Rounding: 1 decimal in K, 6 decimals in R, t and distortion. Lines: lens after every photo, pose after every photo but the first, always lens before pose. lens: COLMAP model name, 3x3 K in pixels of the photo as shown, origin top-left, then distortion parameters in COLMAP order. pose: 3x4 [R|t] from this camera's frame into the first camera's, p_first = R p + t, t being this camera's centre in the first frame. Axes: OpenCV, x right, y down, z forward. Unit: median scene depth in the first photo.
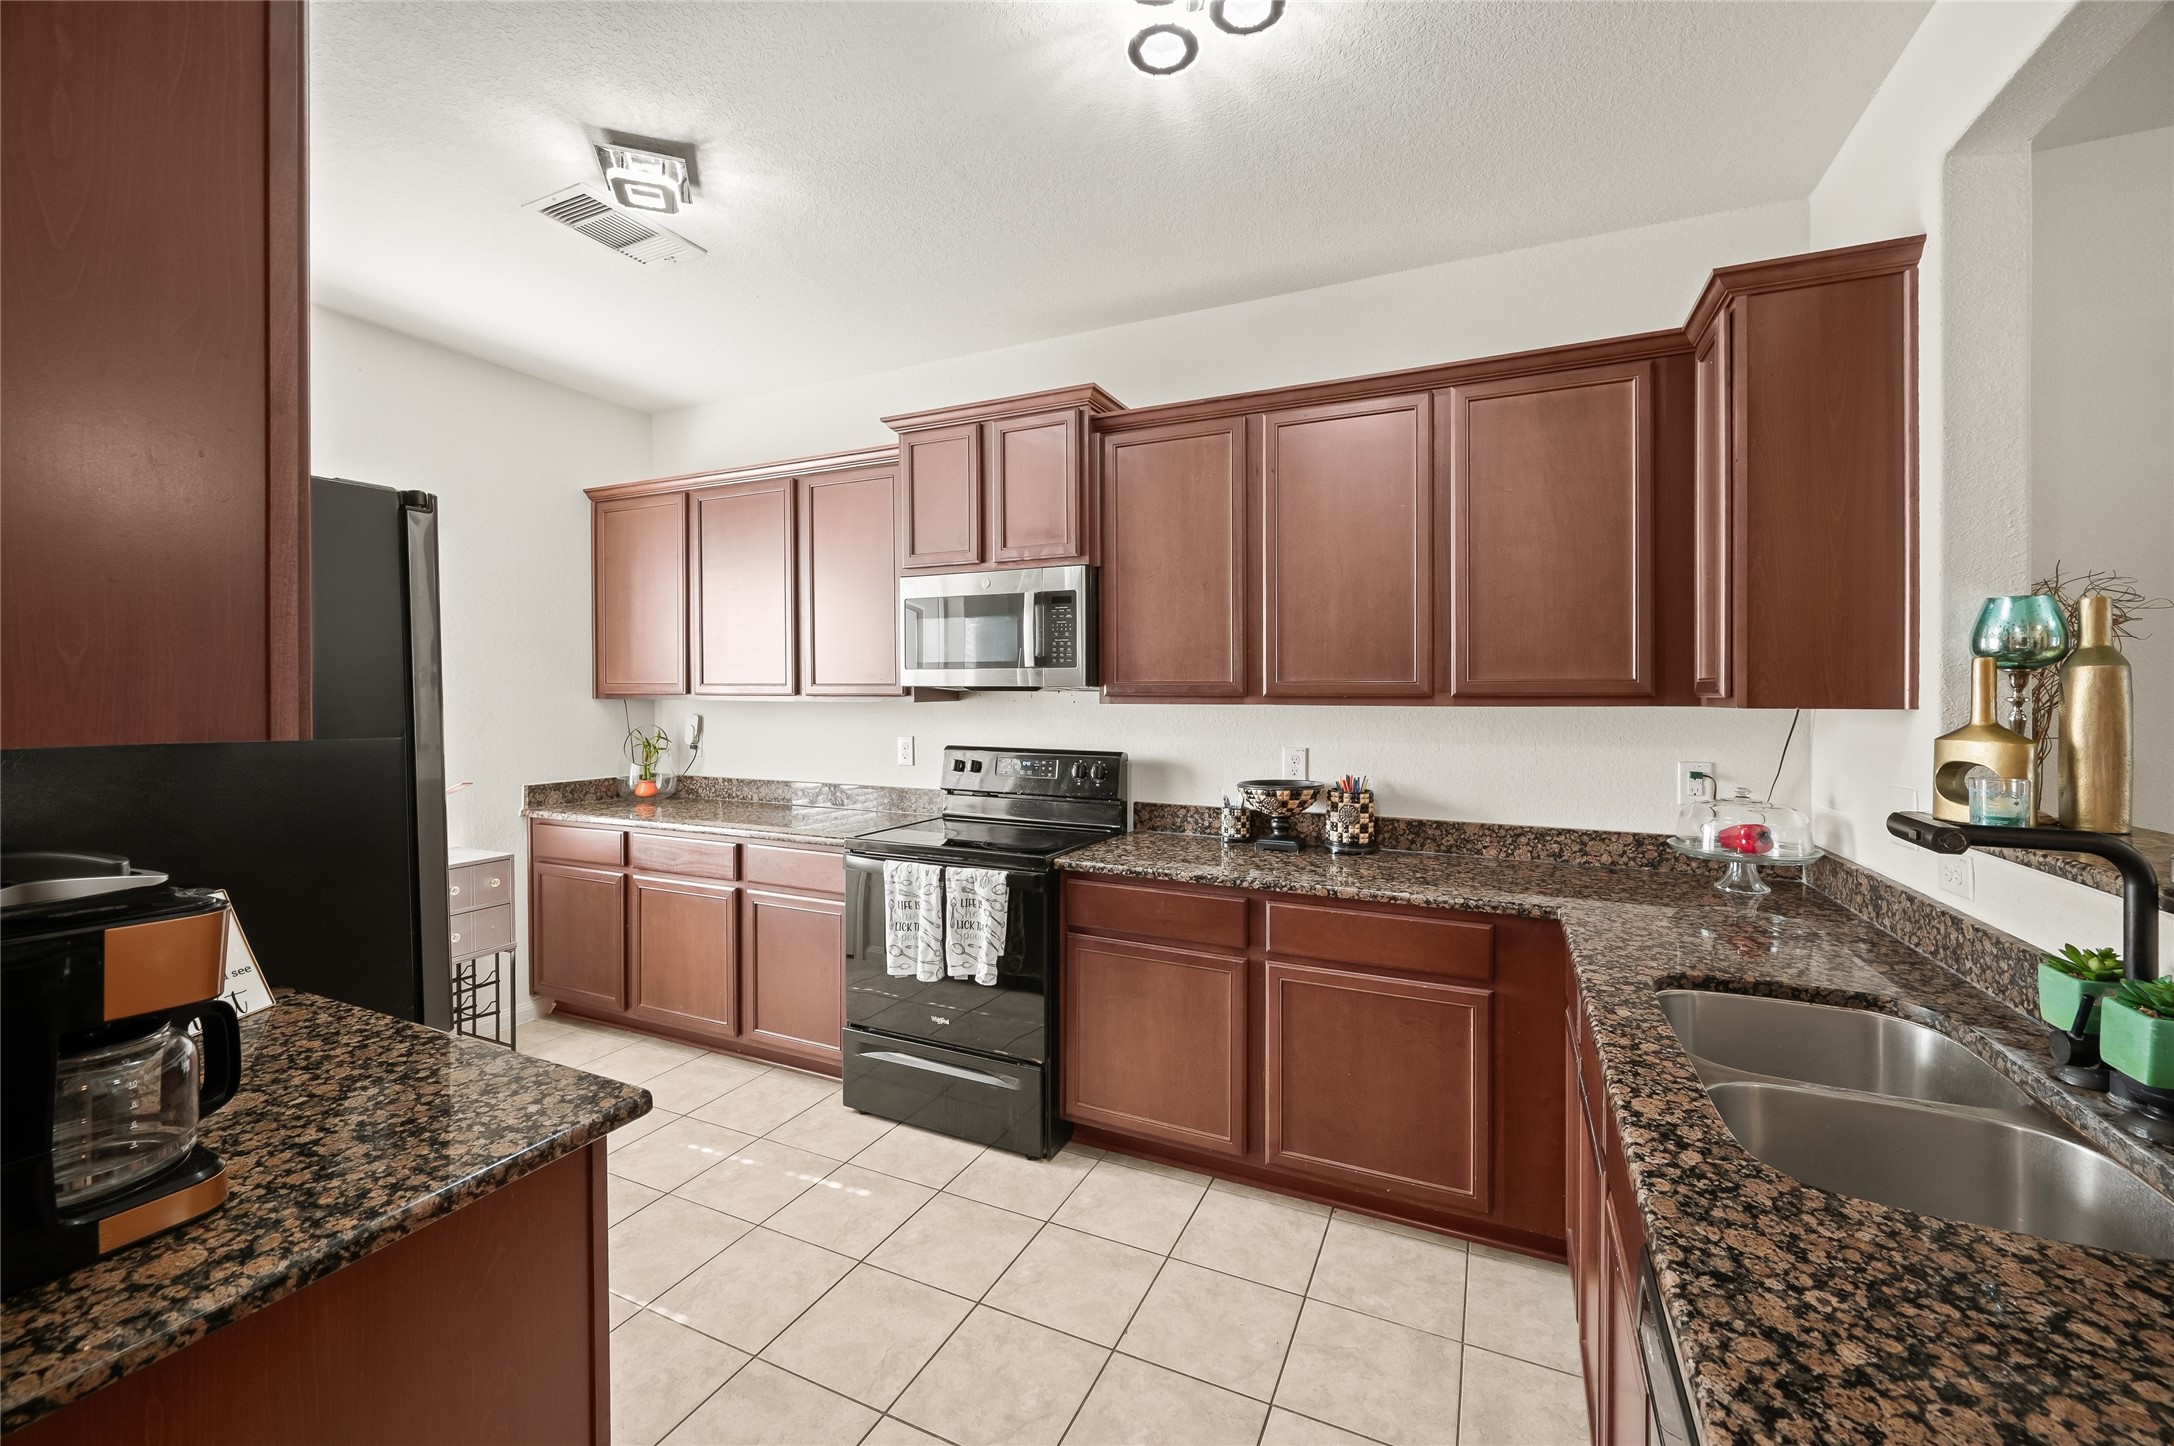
lens RADIAL K [[887.8, 0, 1082.5], [0, 887.8, 700.4], [0, 0, 1]] dist [0.002875, -0.000149]
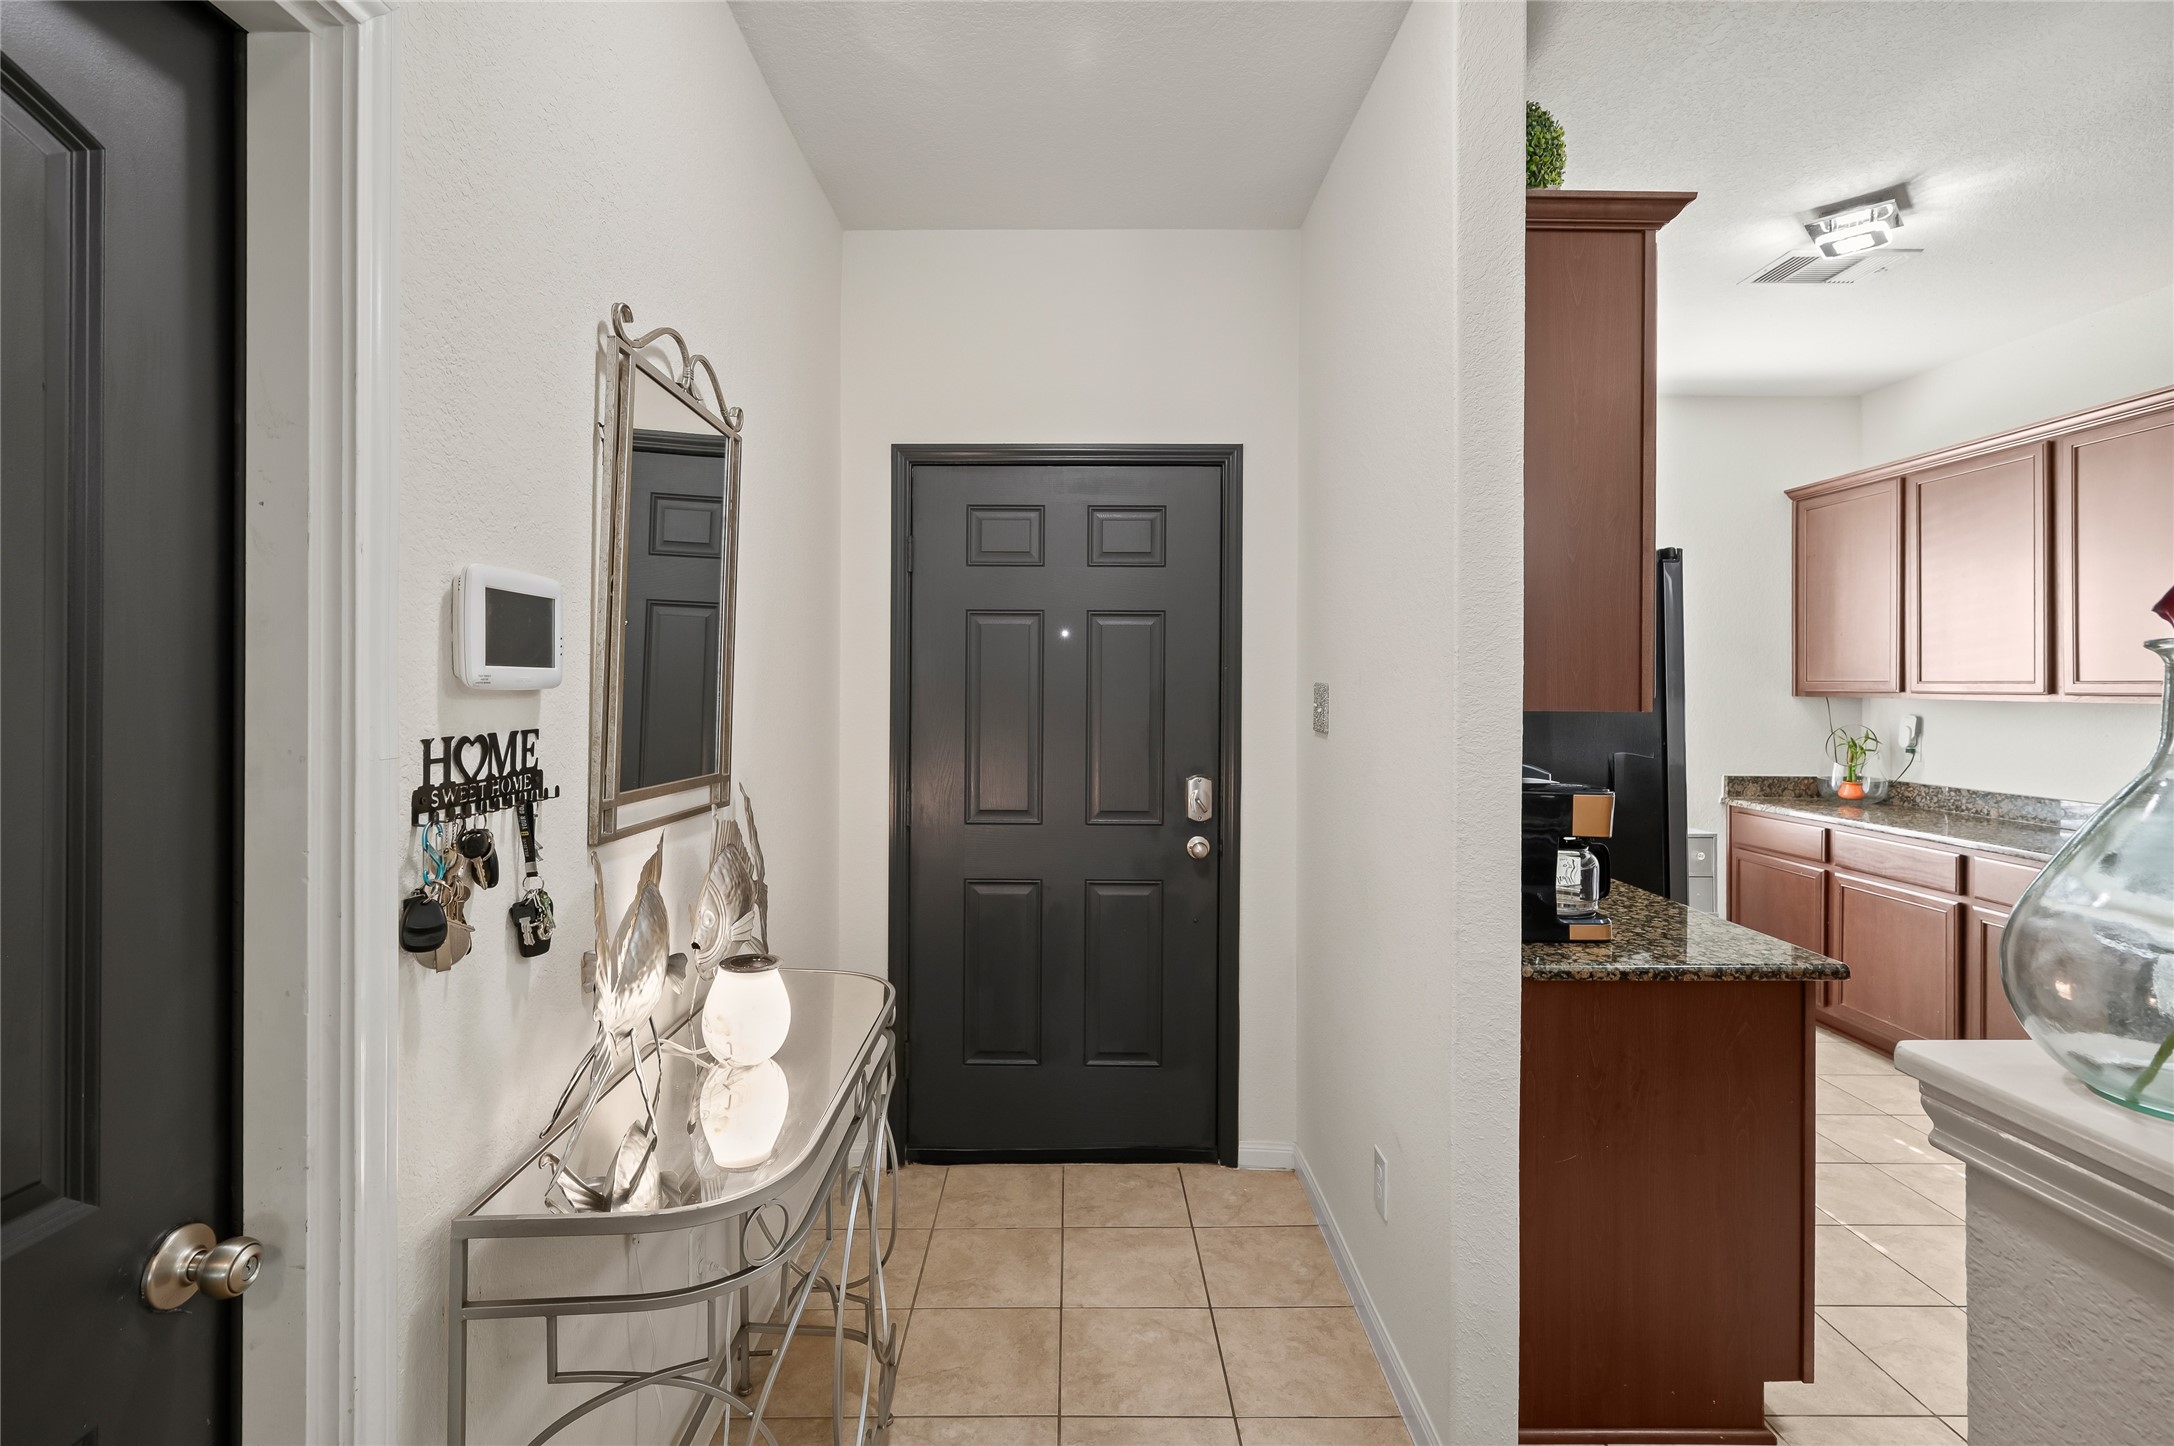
lens RADIAL K [[998.4, 0, 1082.0], [0, 998.4, 685.7], [0, 0, 1]] dist [-0.001588, -0.000676]
pose [[0.439485, 0.001281, -0.898249, 0.127617], [-0.012998, 0.999903, -0.004933, 0.002448], [0.898156, 0.013844, 0.439459, -0.253299]]
